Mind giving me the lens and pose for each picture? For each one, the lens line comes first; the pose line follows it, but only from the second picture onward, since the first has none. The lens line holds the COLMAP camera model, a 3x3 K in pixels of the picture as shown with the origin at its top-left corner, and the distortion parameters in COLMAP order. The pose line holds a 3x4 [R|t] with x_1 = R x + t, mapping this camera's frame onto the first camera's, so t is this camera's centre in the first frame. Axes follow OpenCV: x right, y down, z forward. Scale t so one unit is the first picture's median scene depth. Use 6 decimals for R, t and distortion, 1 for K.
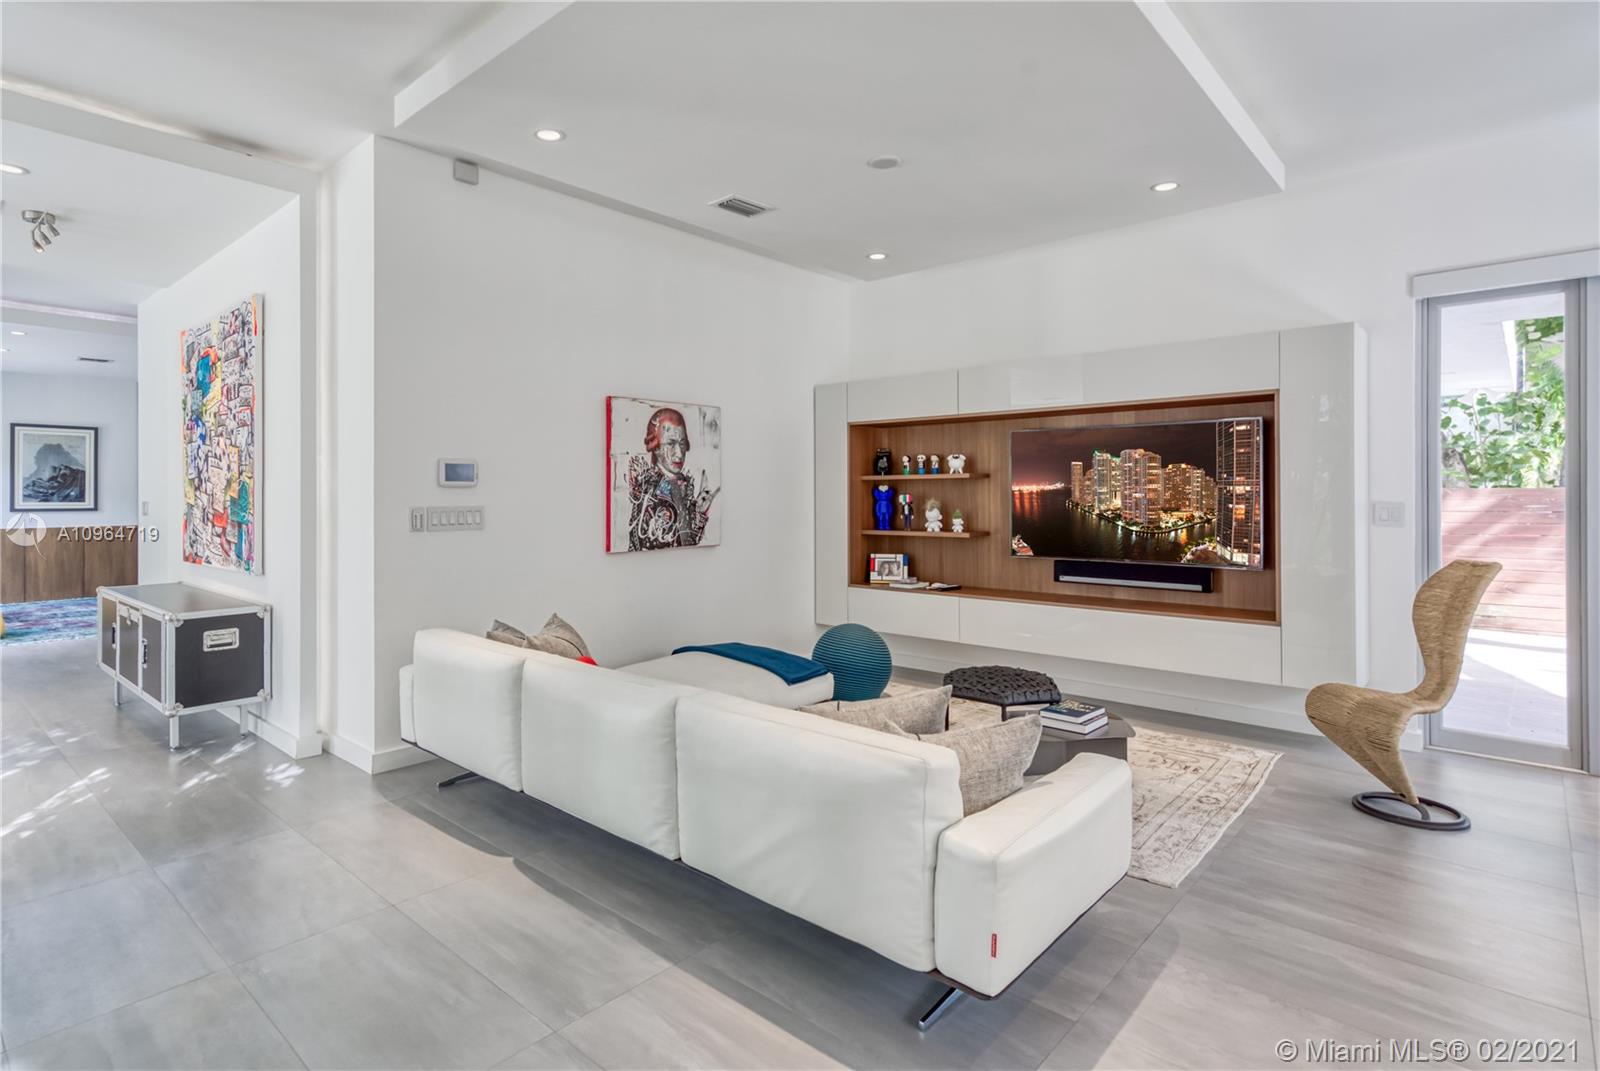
lens RADIAL K [[827.1, 0, 772.2], [0, 827.1, 490.3], [0, 0, 1]] dist [0.002036, 0.000887]
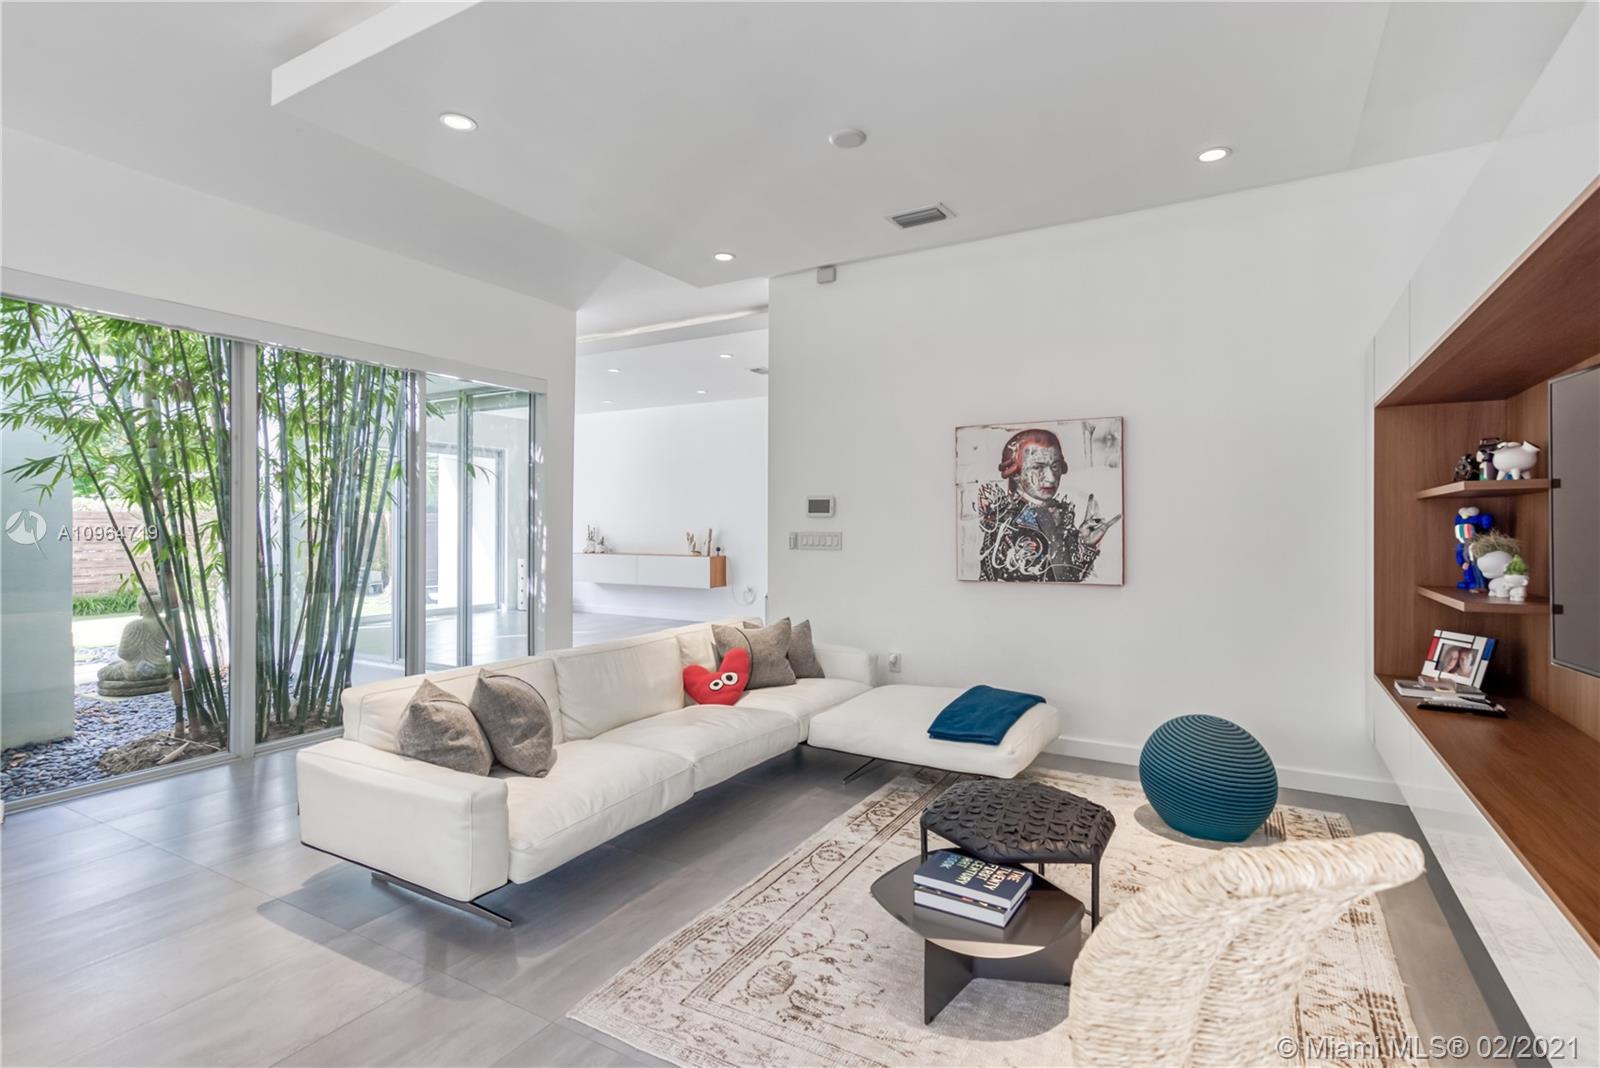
lens RADIAL K [[775.2, 0, 775.8], [0, 775.2, 525.1], [0, 0, 1]] dist [0.010874, 0.000301]
pose [[0.211200, 0.005028, -0.977430, 0.655811], [0.003925, 0.999974, 0.005993, 0.000873], [0.977435, -0.005102, 0.211174, 0.539919]]
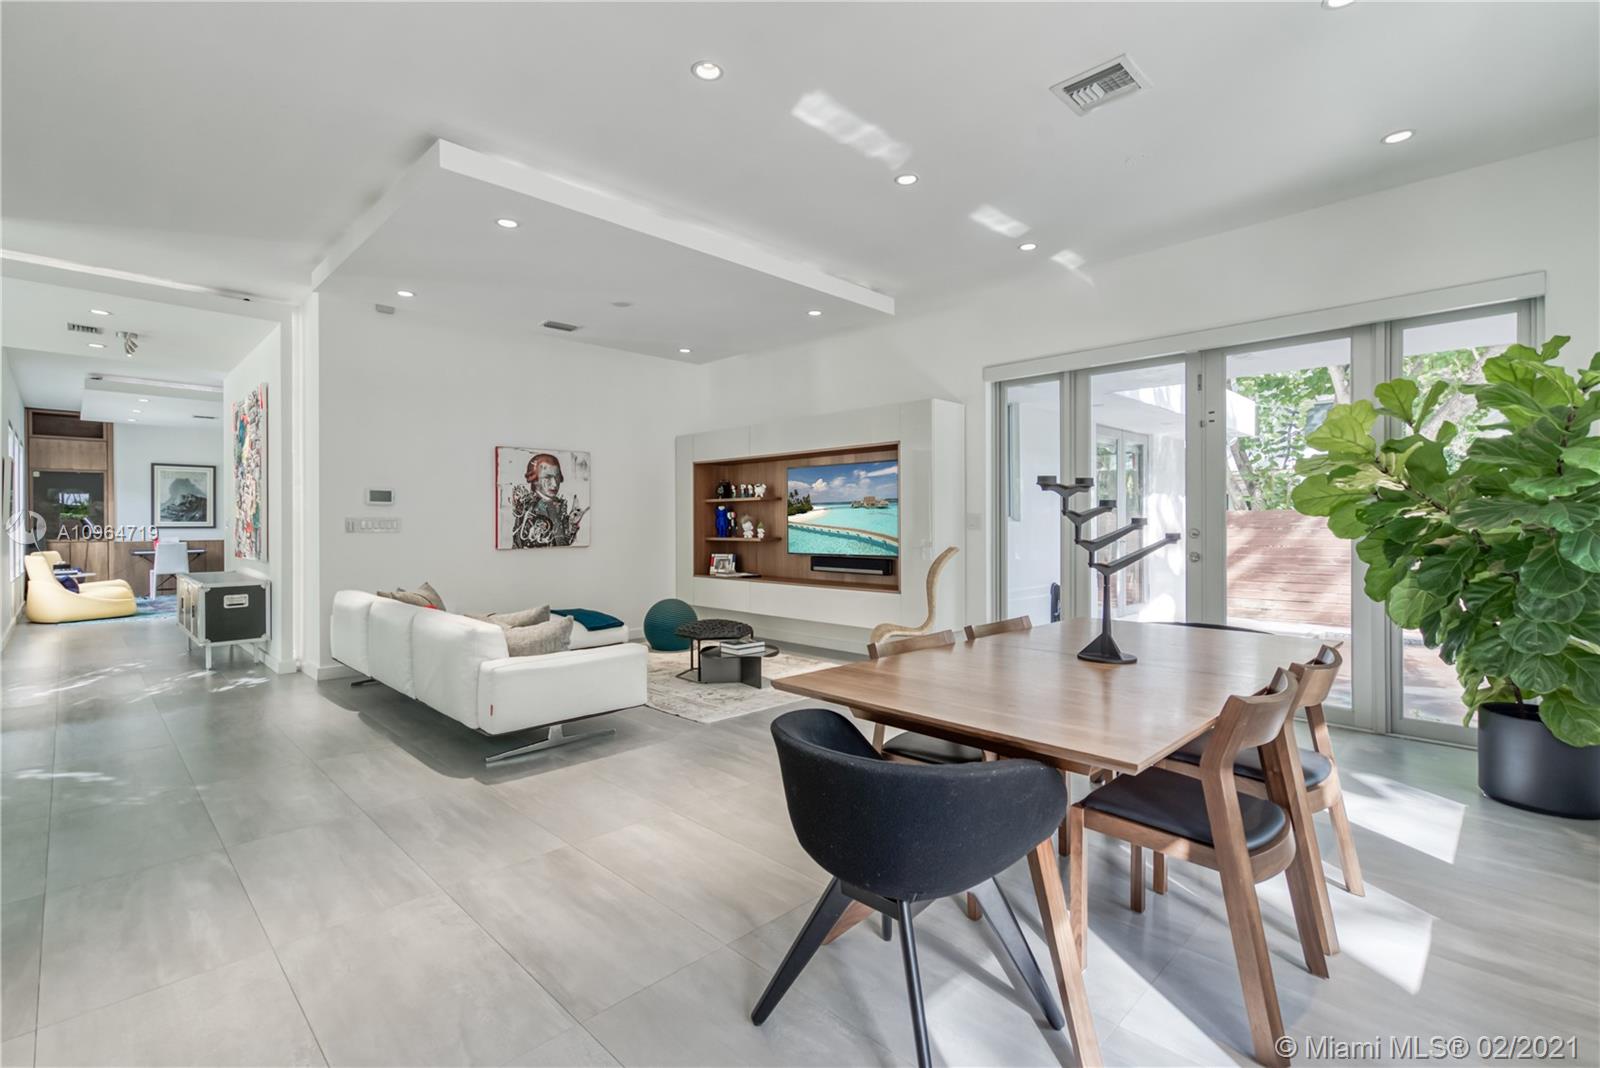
lens RADIAL K [[720.0, 0, 810.2], [0, 720.0, 520.3], [0, 0, 1]] dist [0.002730, 0.000543]
pose [[0.999504, -0.000592, -0.031480, 0.395649], [0.000736, 0.999989, 0.004576, 0.015695], [0.031477, -0.004597, 0.999494, -0.289215]]
